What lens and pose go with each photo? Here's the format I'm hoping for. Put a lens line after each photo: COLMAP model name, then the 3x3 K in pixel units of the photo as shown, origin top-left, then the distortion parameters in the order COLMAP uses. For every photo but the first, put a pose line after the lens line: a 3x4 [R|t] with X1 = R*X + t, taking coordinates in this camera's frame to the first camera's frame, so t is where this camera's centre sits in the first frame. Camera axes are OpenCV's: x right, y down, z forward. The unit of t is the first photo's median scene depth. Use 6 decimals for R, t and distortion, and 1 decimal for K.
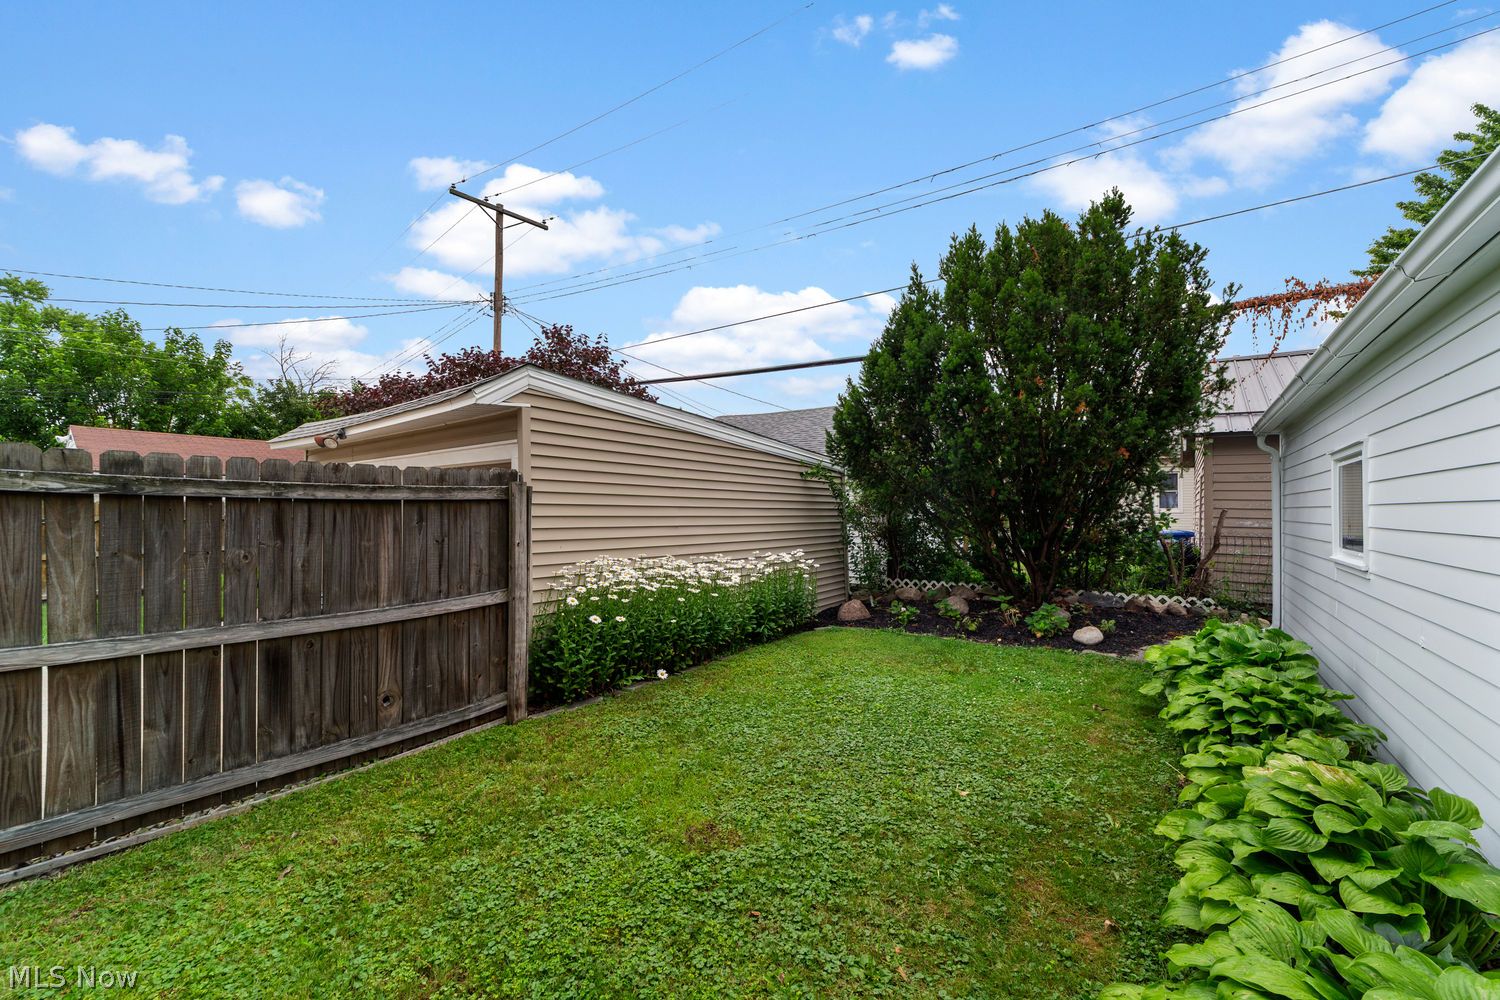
lens RADIAL K [[579.4, 0, 742.0], [0, 579.4, 514.3], [0, 0, 1]] dist [-0.014158, 0.006106]
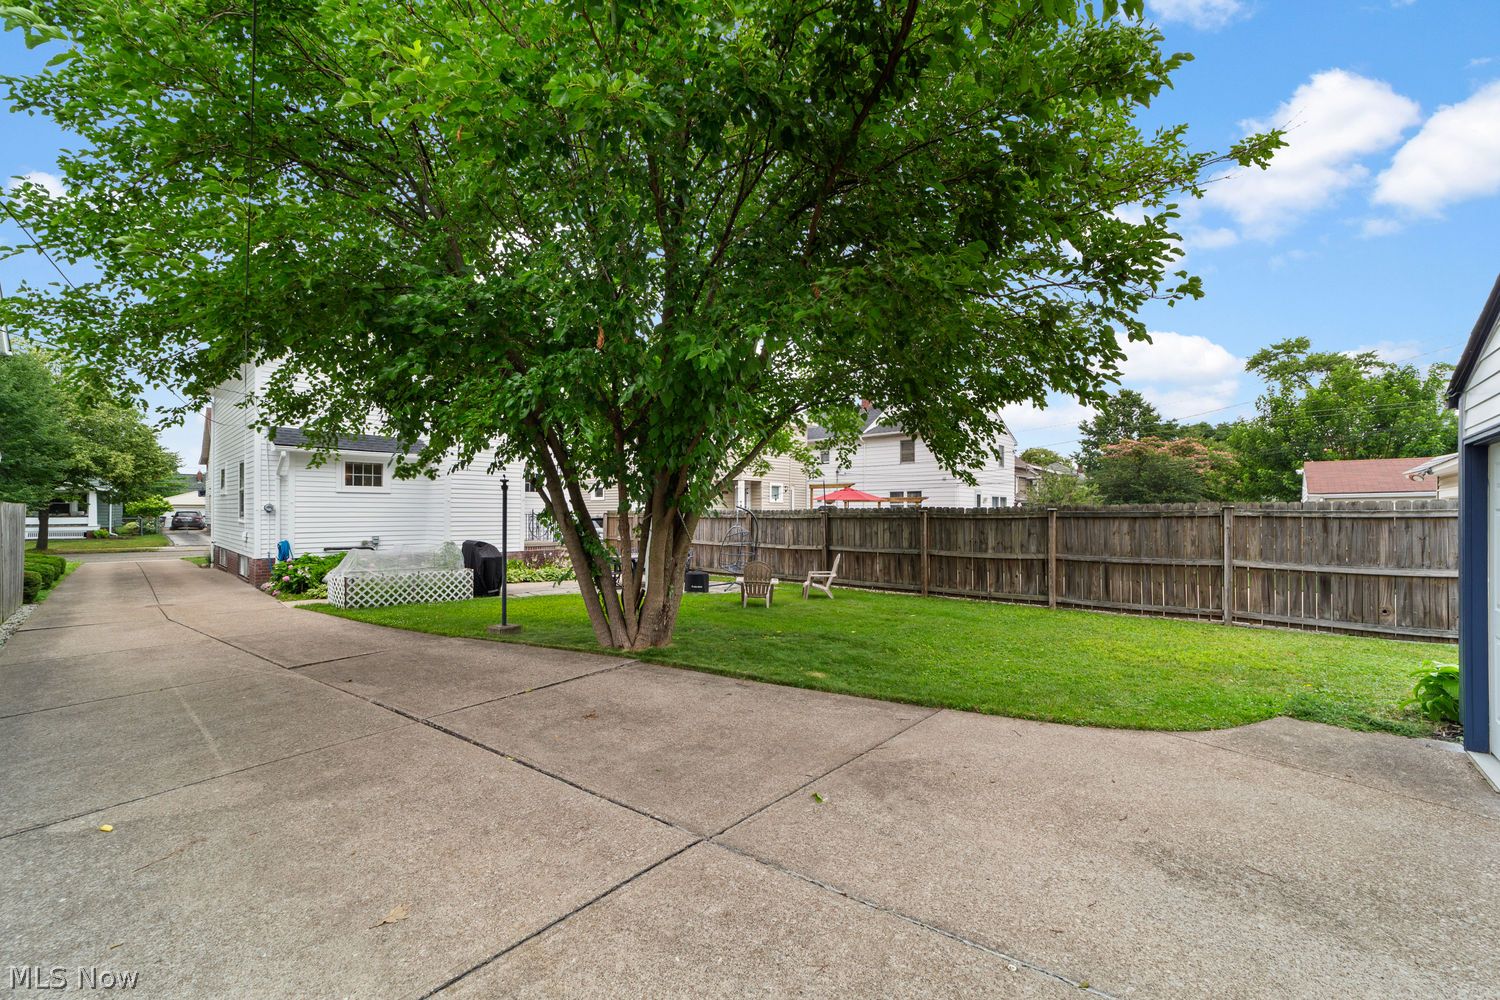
lens RADIAL K [[579.4, 0, 742.0], [0, 579.4, 514.3], [0, 0, 1]] dist [-0.014158, 0.006106]
pose [[-0.095996, -0.000654, -0.995382, 1.805854], [-0.009973, 0.999950, 0.000304, -0.013465], [0.995332, 0.009956, -0.095997, -1.213987]]
